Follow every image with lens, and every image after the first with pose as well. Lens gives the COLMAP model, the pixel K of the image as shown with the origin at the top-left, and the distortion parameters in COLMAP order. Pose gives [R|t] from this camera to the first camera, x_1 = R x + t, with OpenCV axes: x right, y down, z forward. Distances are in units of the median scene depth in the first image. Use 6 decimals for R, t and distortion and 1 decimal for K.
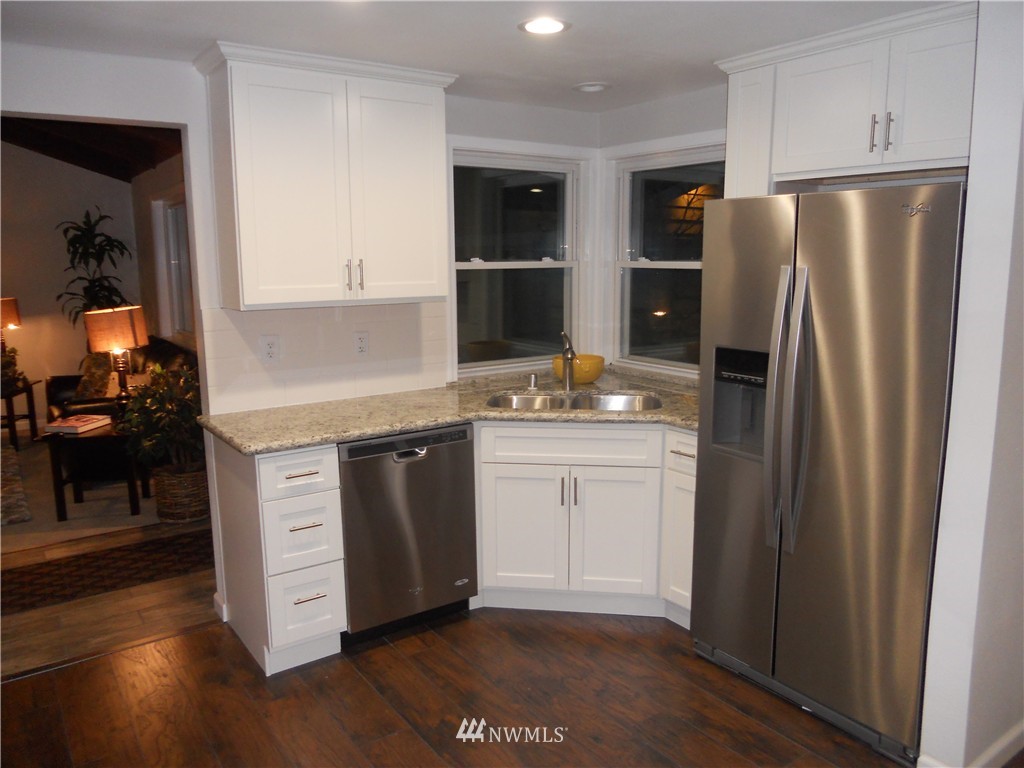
lens RADIAL K [[792.3, 0, 512.6], [0, 792.3, 388.2], [0, 0, 1]] dist [-0.012020, -0.006026]
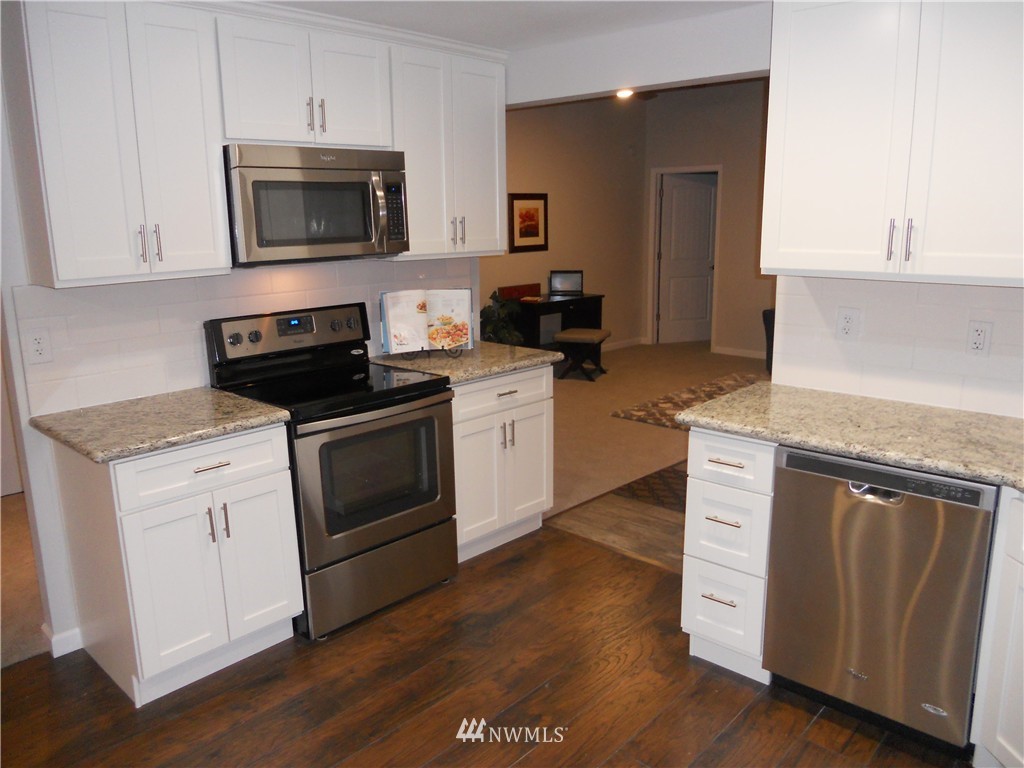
lens RADIAL K [[792.3, 0, 512.3], [0, 792.3, 378.9], [0, 0, 1]] dist [-0.012020, -0.006026]
pose [[0.204951, 0.205845, -0.956882, 0.481549], [-0.153480, 0.972300, 0.176288, -0.095632], [0.966664, 0.110731, 0.230867, 0.518536]]
